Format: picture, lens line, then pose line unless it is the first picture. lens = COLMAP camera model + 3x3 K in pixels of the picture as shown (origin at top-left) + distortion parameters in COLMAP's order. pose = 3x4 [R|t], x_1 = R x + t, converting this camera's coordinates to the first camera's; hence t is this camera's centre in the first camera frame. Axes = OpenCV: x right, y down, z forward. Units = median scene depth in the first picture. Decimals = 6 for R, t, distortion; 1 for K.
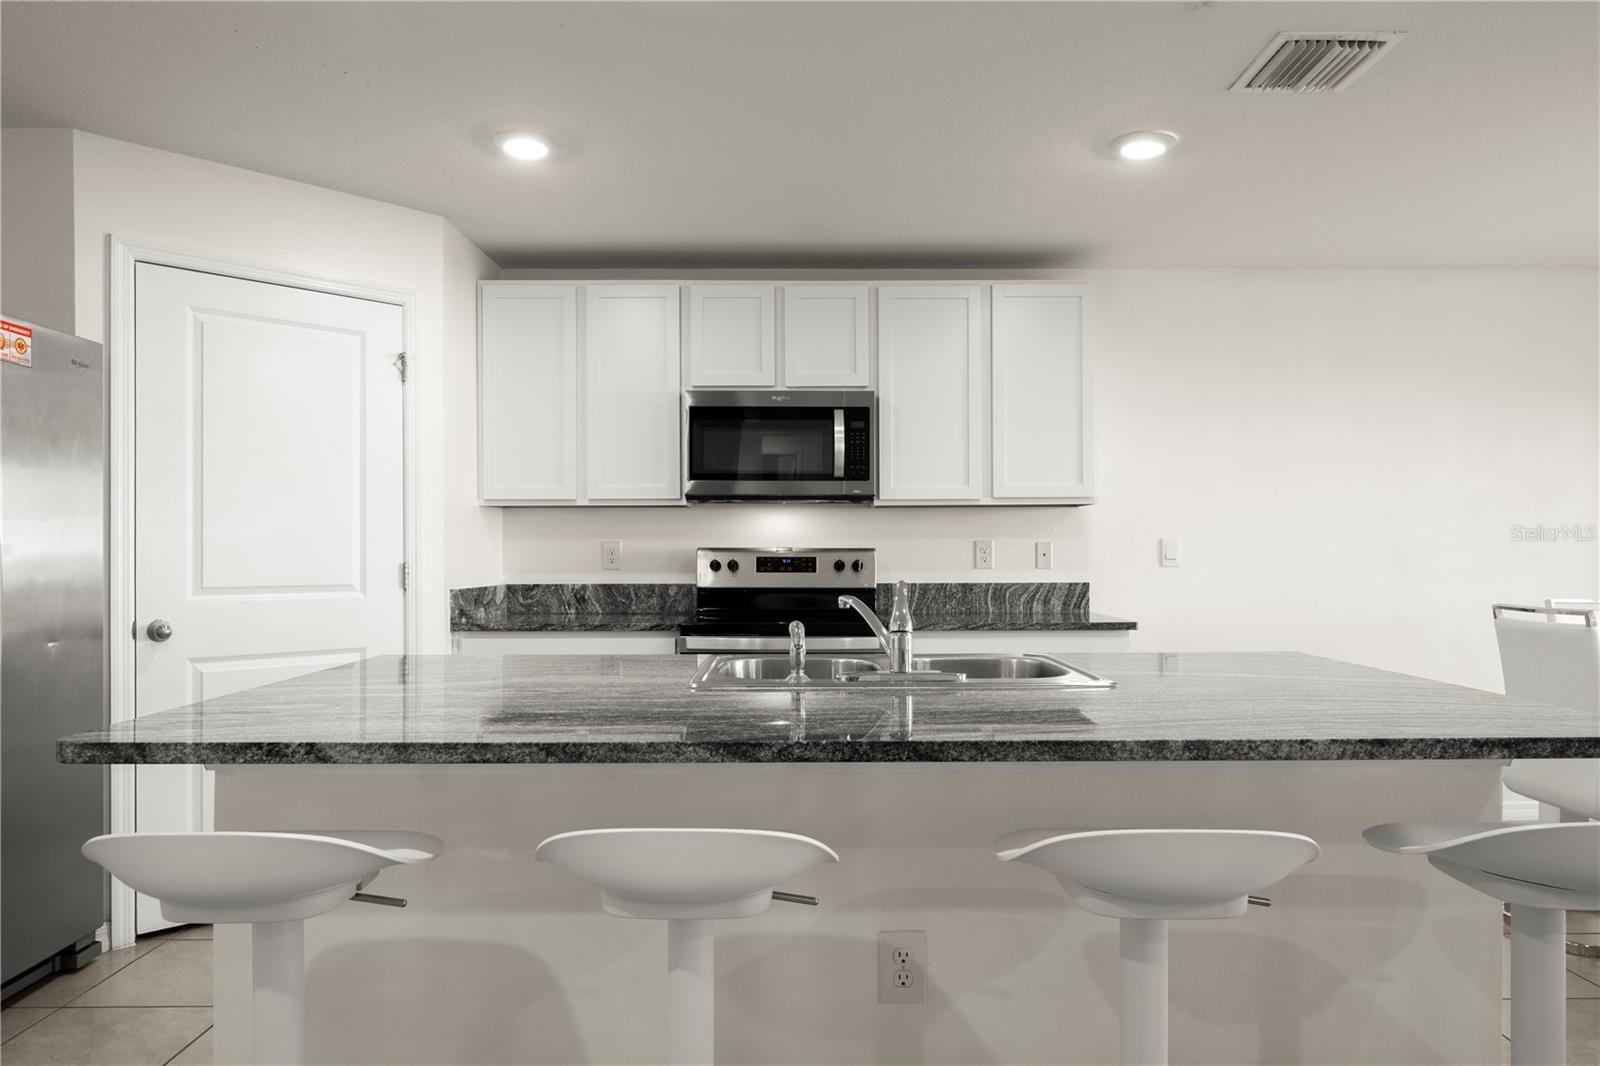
lens RADIAL K [[1010.2, 0, 800.8], [0, 1010.2, 550.0], [0, 0, 1]] dist [-0.005065, -0.001387]
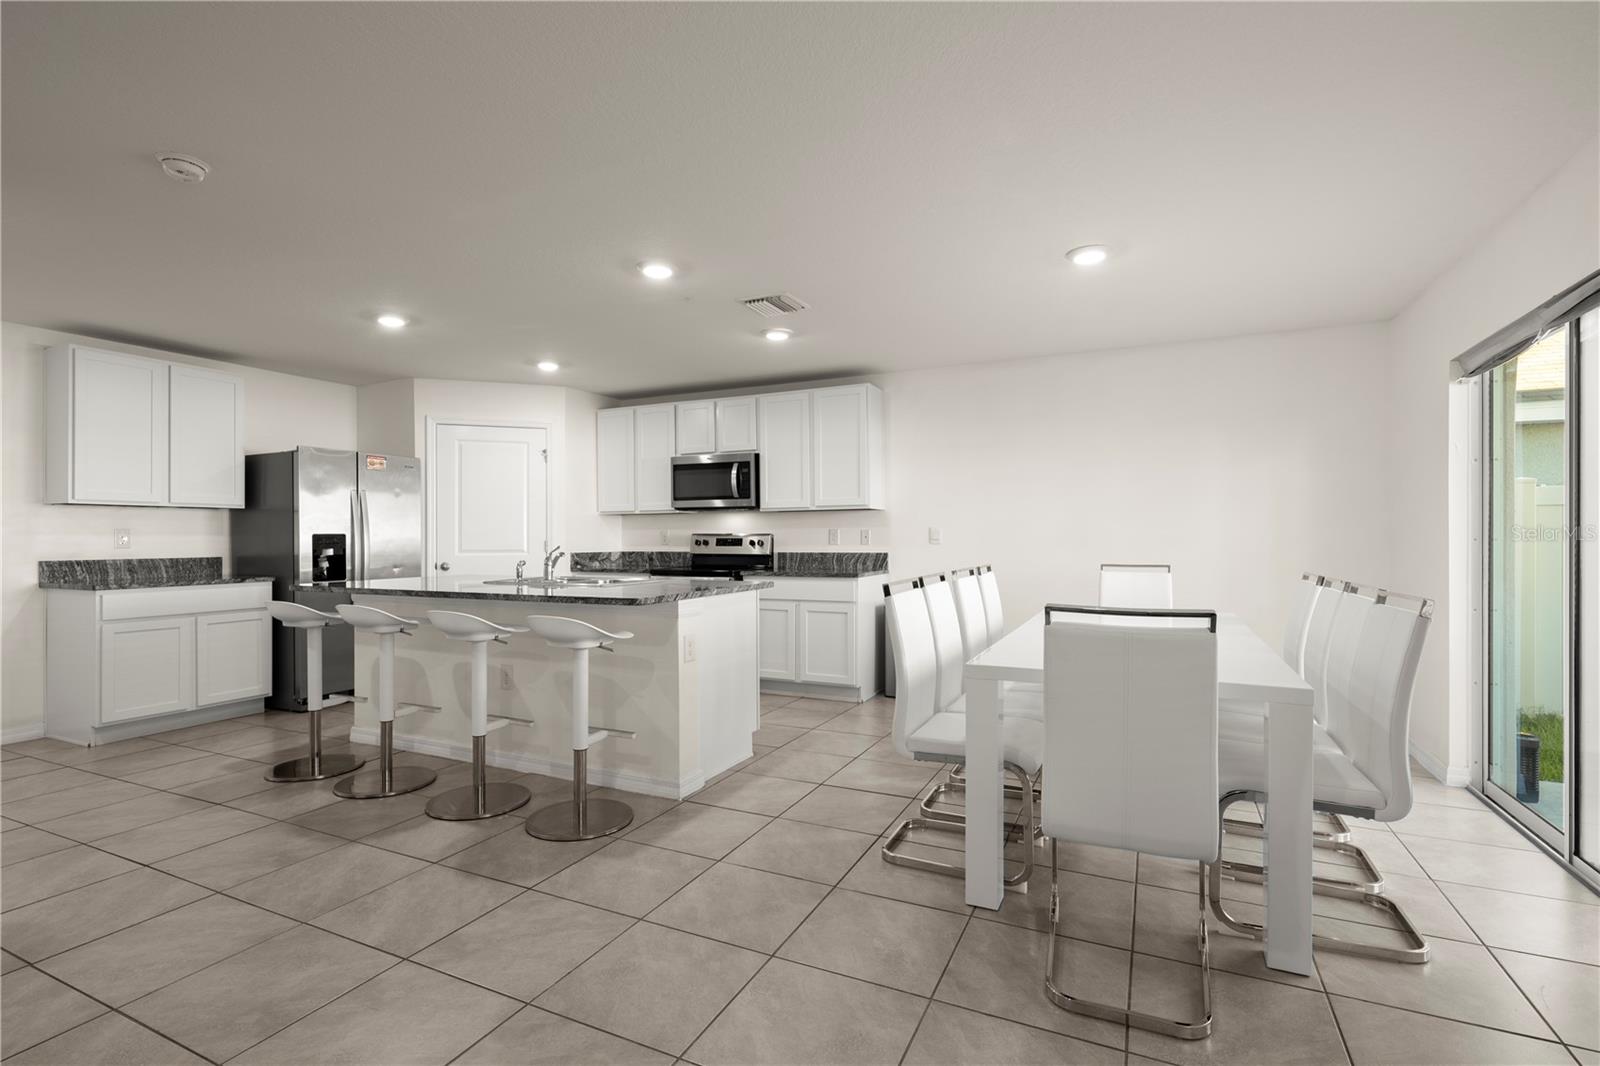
lens RADIAL K [[739.1, 0, 806.6], [0, 739.1, 539.5], [0, 0, 1]] dist [-0.002486, -0.001581]
pose [[0.901855, -0.000066, -0.432039, 0.741574], [0.002379, 0.999986, 0.004813, 0.002844], [0.432033, -0.005369, 0.901842, -0.224698]]
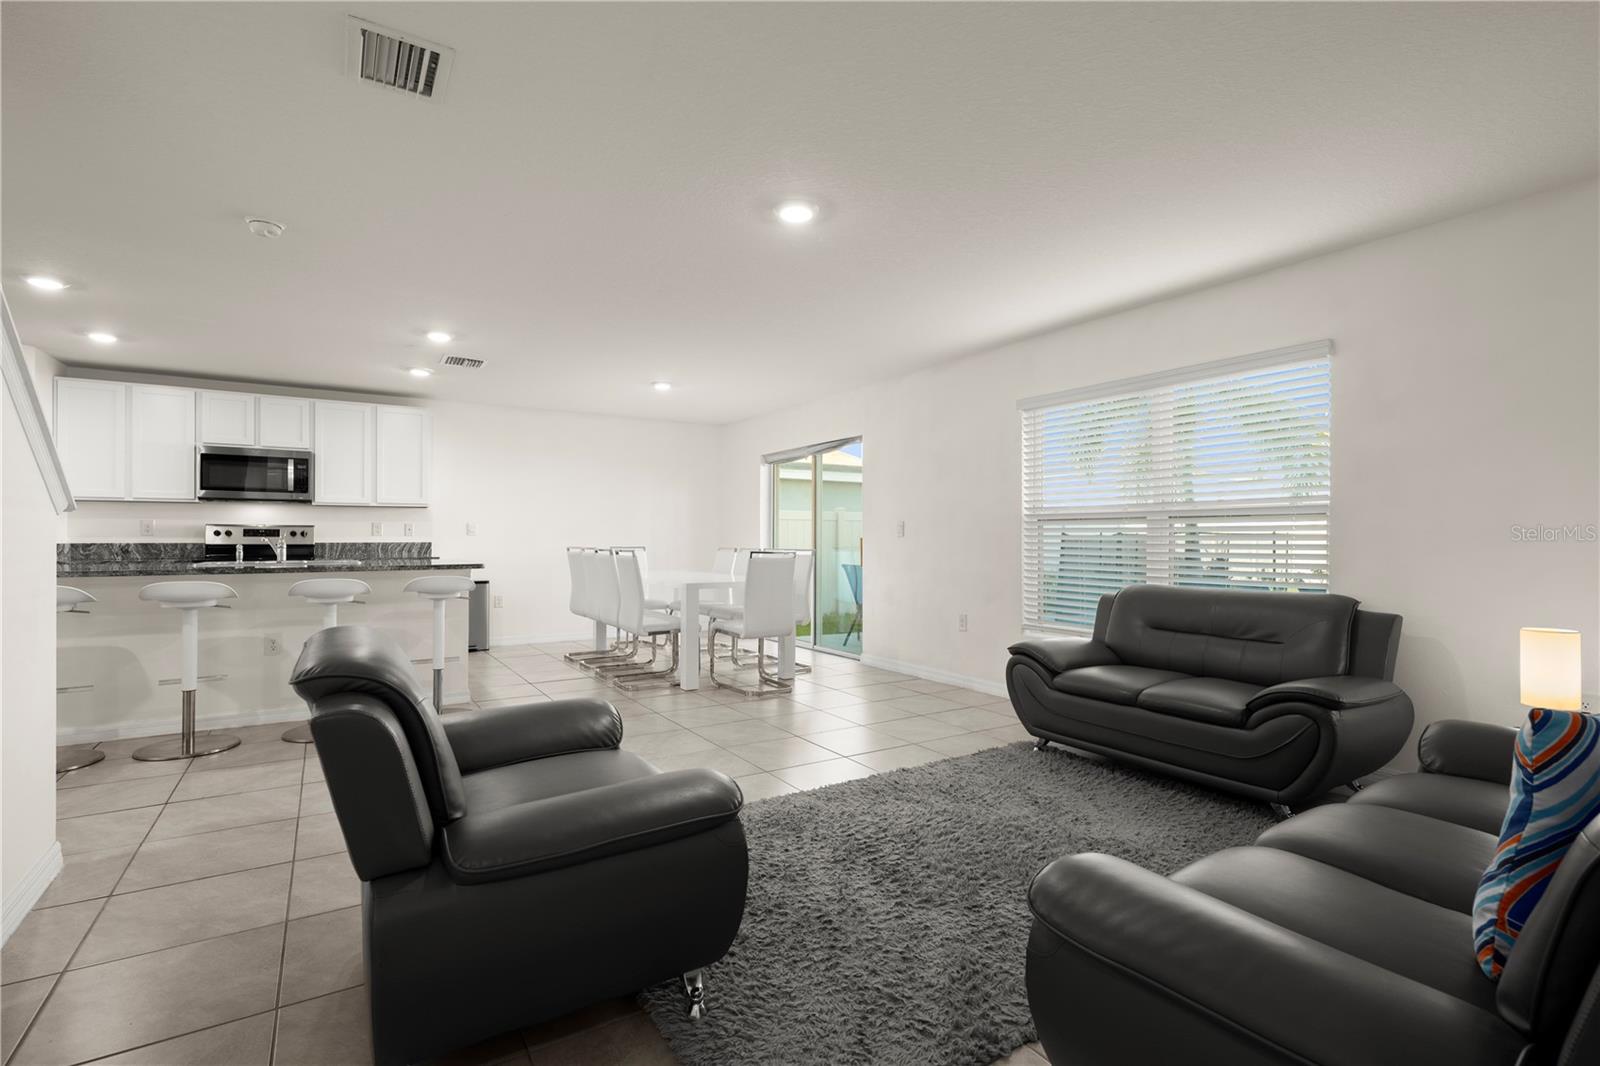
lens RADIAL K [[735.7, 0, 792.2], [0, 735.7, 530.8], [0, 0, 1]] dist [0.000820, 0.000648]
pose [[0.850515, 0.008539, 0.525882, 0.114435], [-0.002345, 0.999920, -0.012443, 0.026124], [-0.525946, 0.009350, 0.850467, -0.814914]]
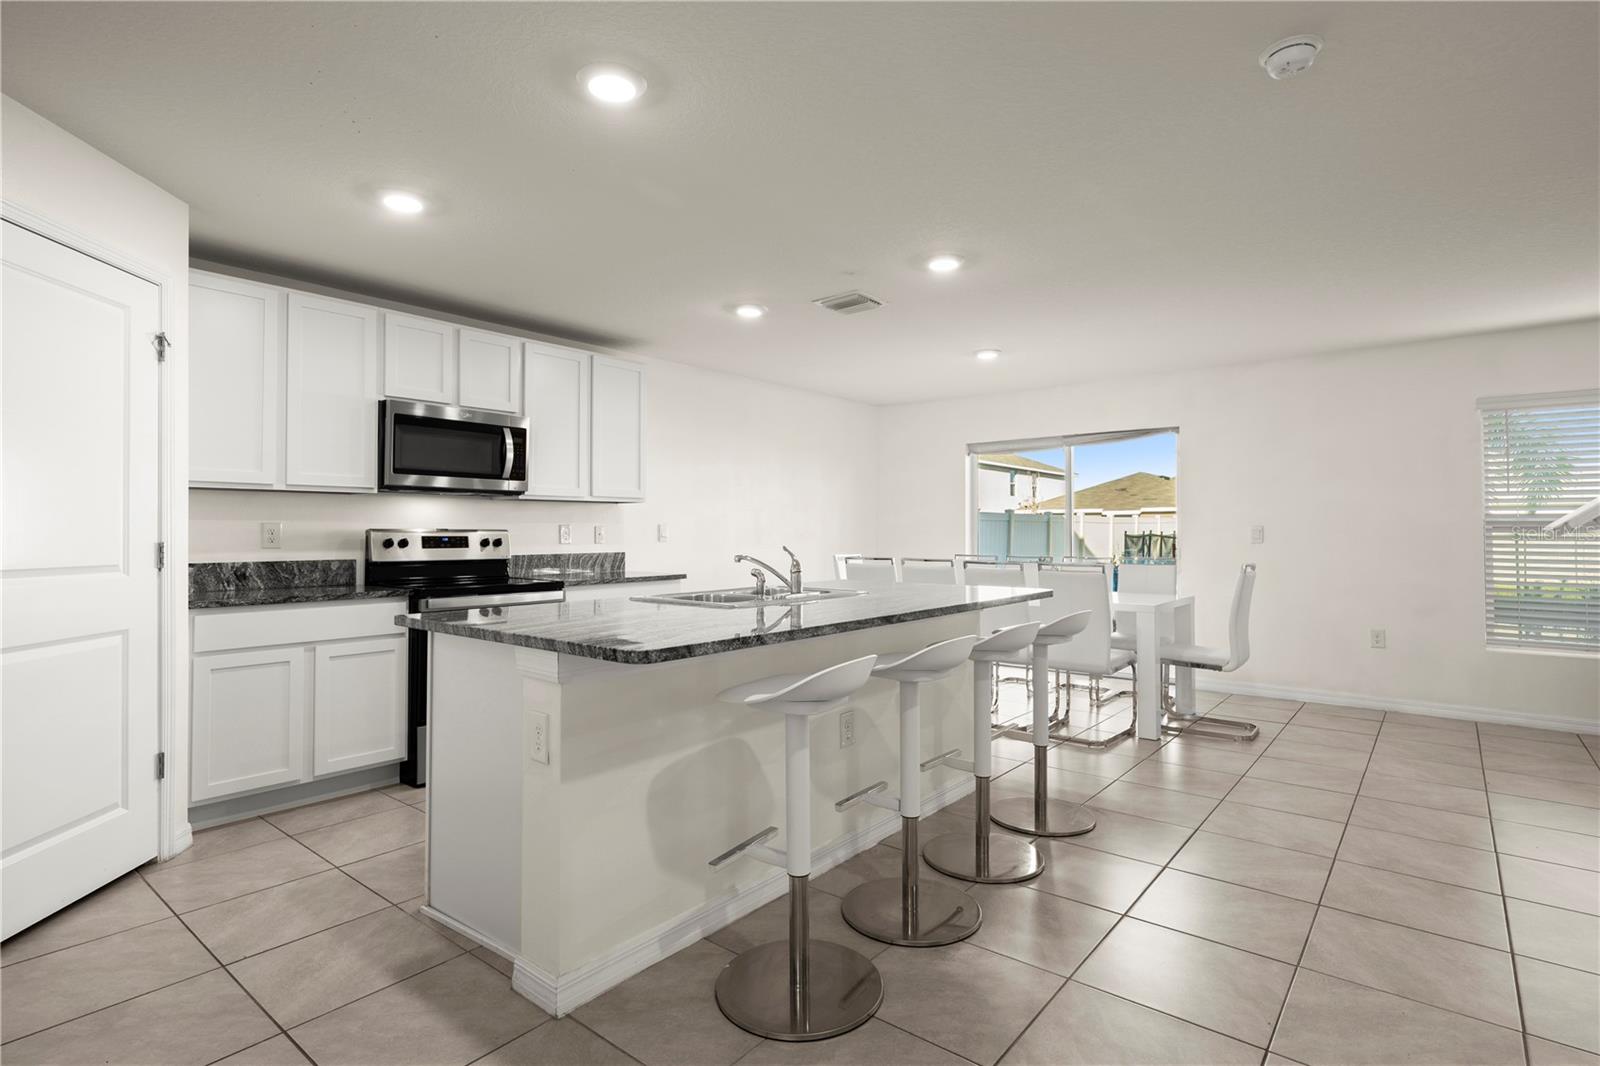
lens RADIAL K [[797.1, 0, 802.0], [0, 797.1, 520.9], [0, 0, 1]] dist [0.000468, 0.000585]
pose [[0.639790, 0.012442, 0.768449, -0.504694], [-0.001282, 0.999885, -0.015122, 0.002239], [-0.768549, 0.008690, 0.639732, 0.004333]]
